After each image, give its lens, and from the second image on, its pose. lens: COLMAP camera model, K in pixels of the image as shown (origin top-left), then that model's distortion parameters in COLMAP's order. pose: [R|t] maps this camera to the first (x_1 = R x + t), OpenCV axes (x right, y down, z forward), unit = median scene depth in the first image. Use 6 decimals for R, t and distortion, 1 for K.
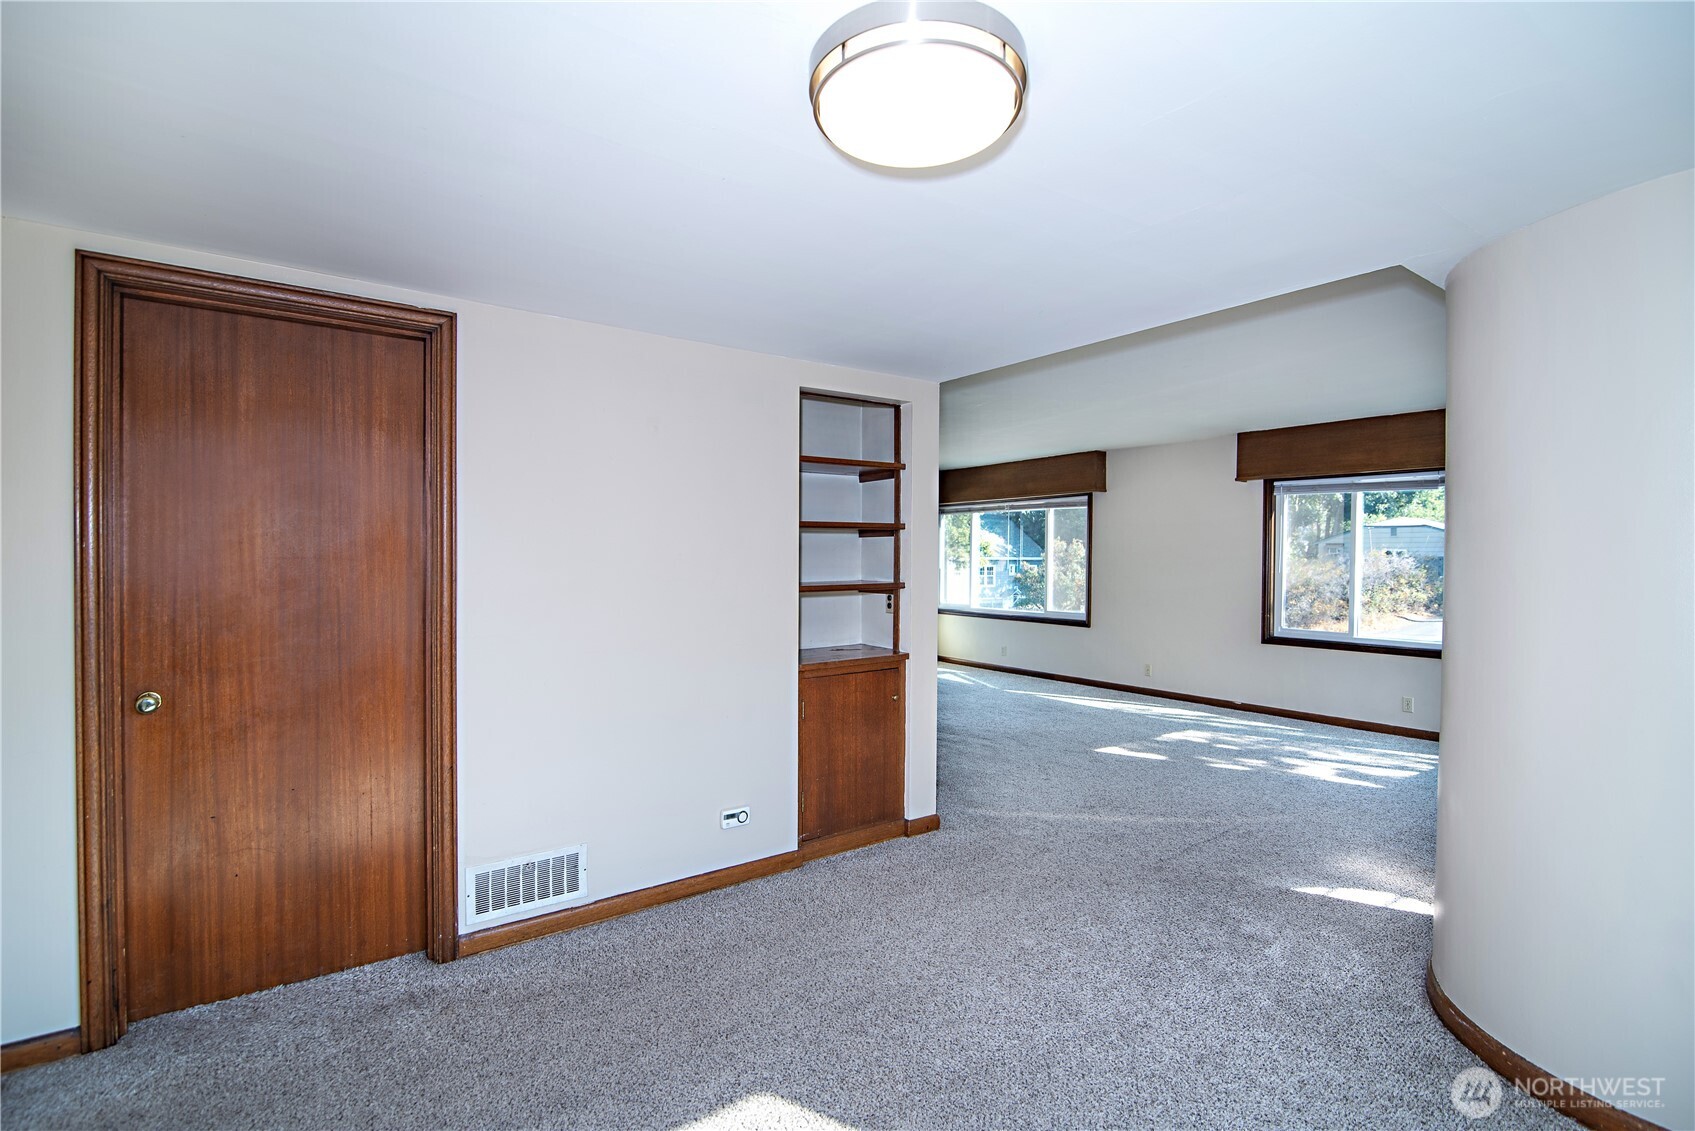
lens RADIAL K [[779.0, 0, 838.5], [0, 779.0, 573.4], [0, 0, 1]] dist [-0.019153, 0.000821]
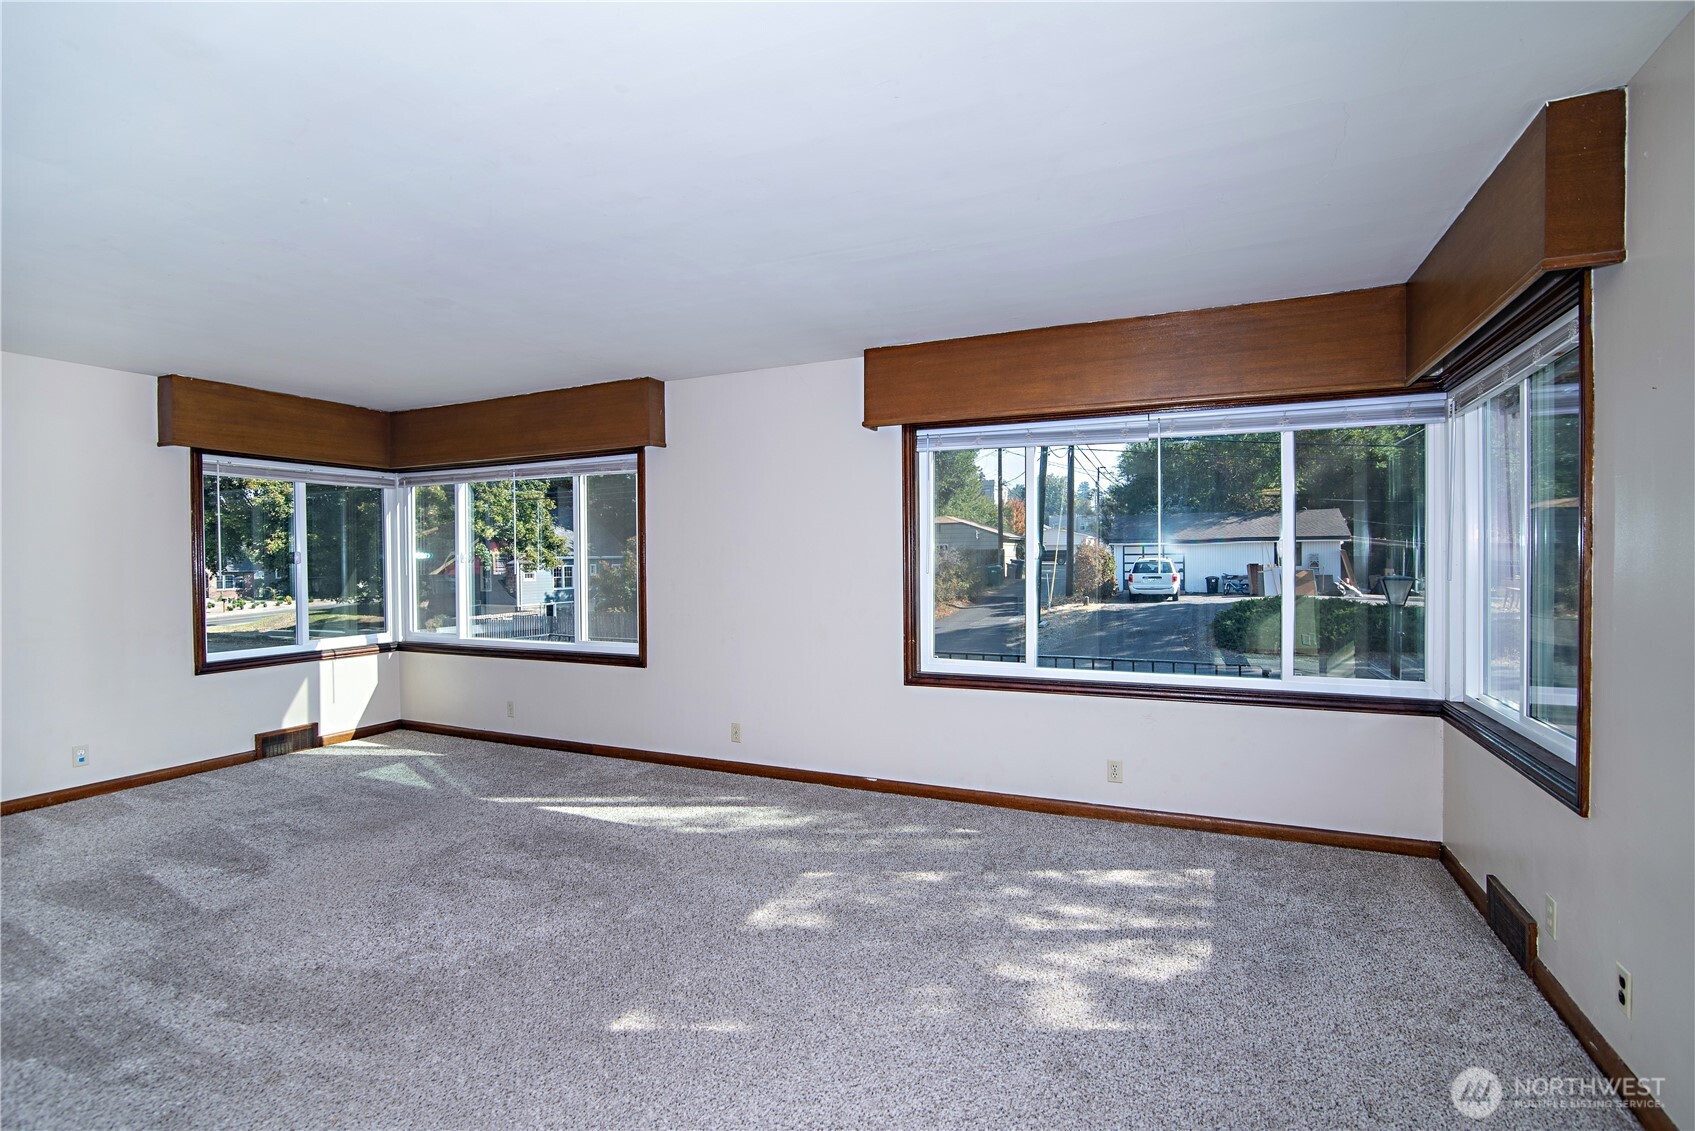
lens RADIAL K [[779.0, 0, 845.0], [0, 779.0, 569.6], [0, 0, 1]] dist [-0.019153, 0.000821]
pose [[0.865990, -0.022437, 0.499558, 0.156298], [0.023670, 0.999712, 0.003868, -0.006122], [-0.499501, 0.008475, 0.866272, 0.392371]]
